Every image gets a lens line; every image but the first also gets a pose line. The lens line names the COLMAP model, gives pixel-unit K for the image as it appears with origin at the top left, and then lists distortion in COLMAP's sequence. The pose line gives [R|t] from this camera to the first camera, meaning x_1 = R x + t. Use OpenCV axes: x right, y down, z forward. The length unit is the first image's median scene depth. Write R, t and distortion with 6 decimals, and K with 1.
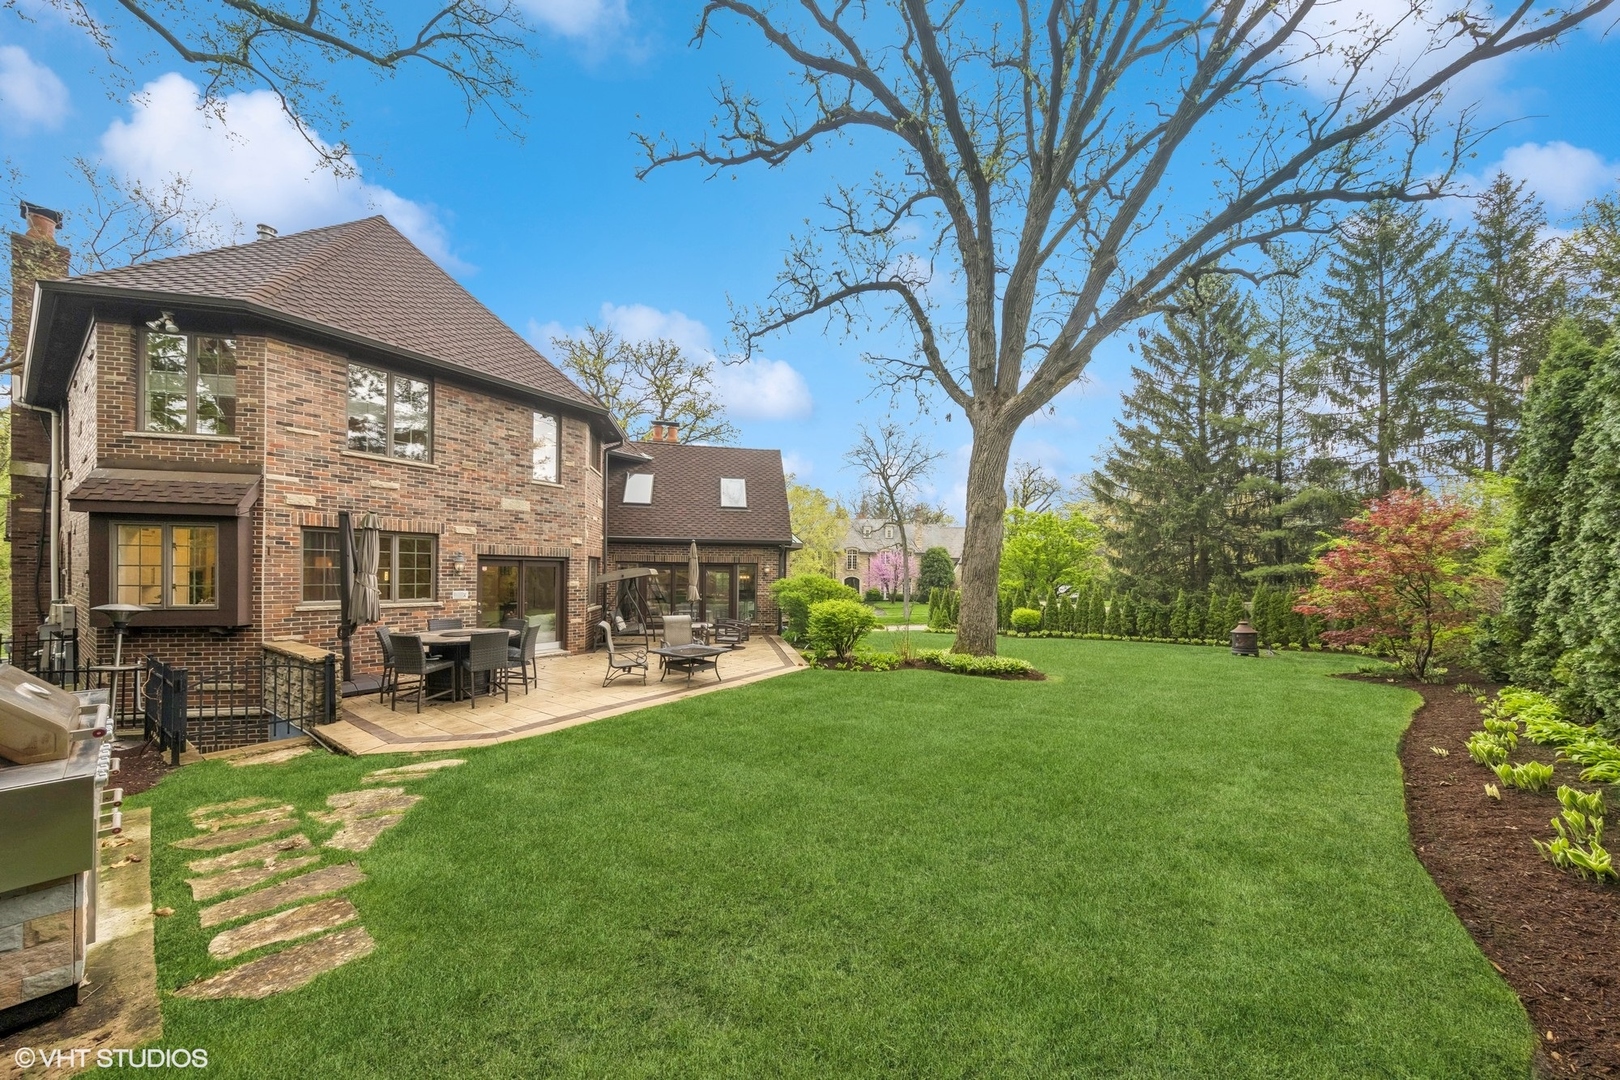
lens RADIAL K [[829.0, 0, 809.6], [0, 829.0, 550.2], [0, 0, 1]] dist [0.000179, 0.000026]
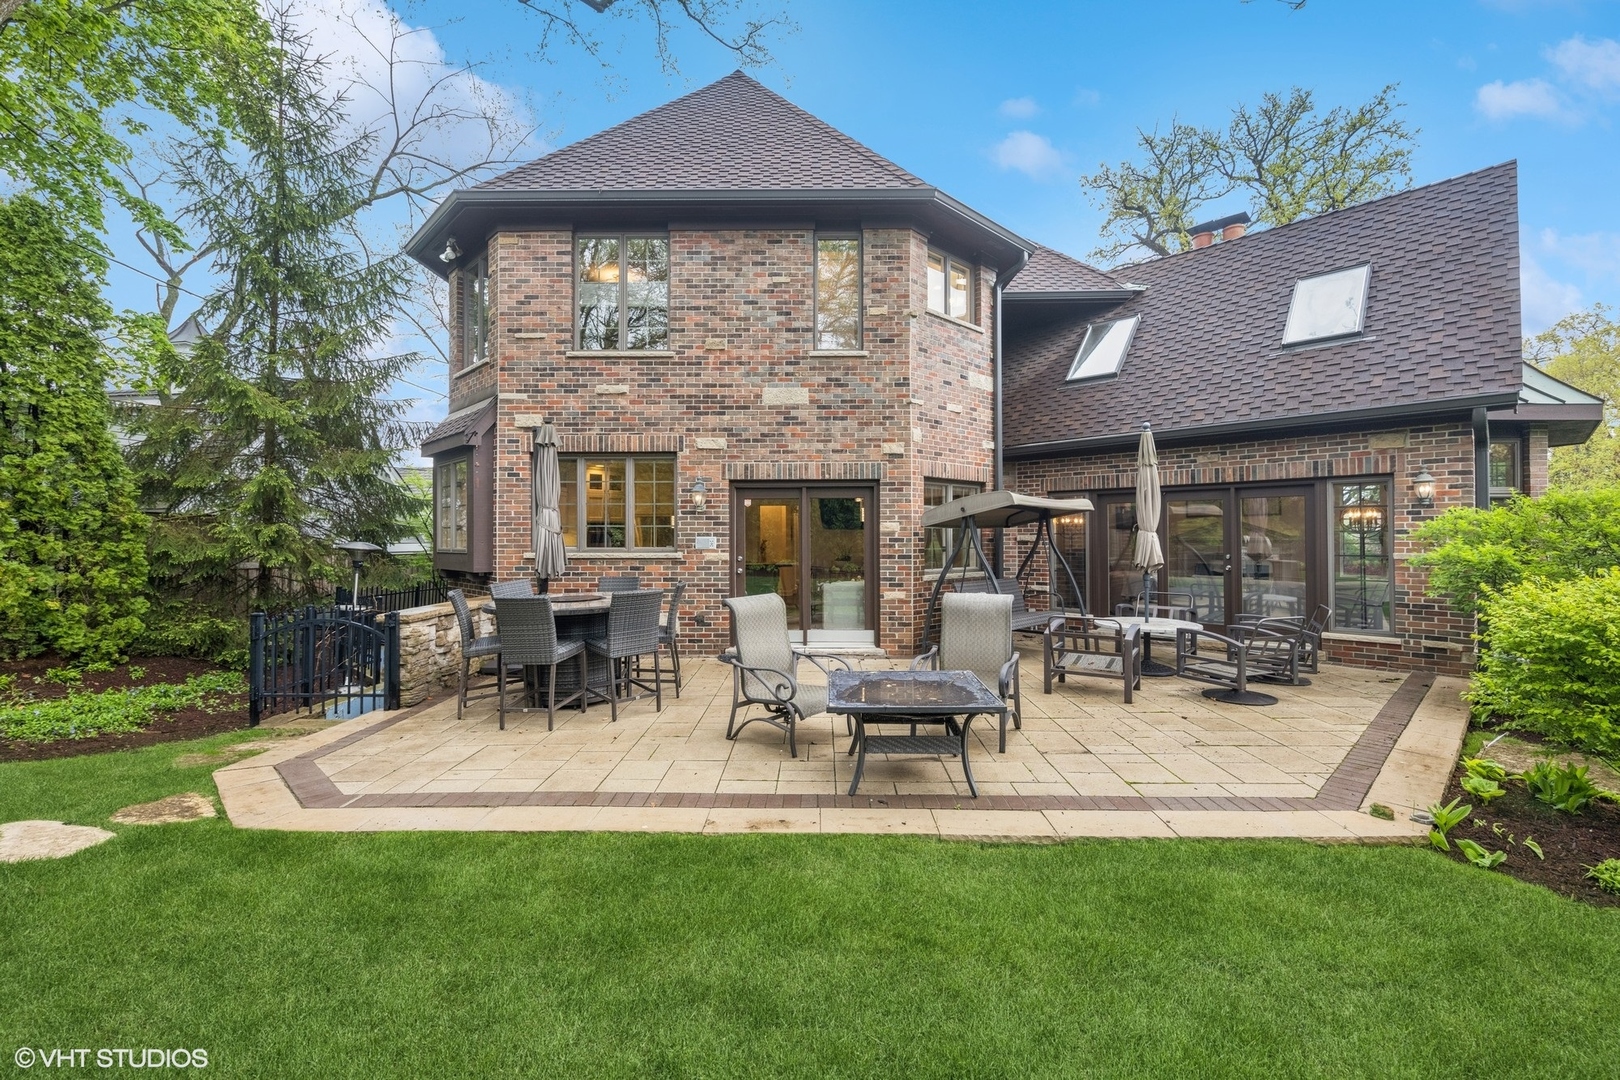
lens RADIAL K [[705.9, 0, 811.4], [0, 705.9, 528.7], [0, 0, 1]] dist [0.002728, 0.000180]
pose [[0.498745, -0.026479, -0.866344, 0.100174], [0.012541, 0.999649, -0.023333, 0.055610], [0.866658, 0.000773, 0.498902, 0.780175]]
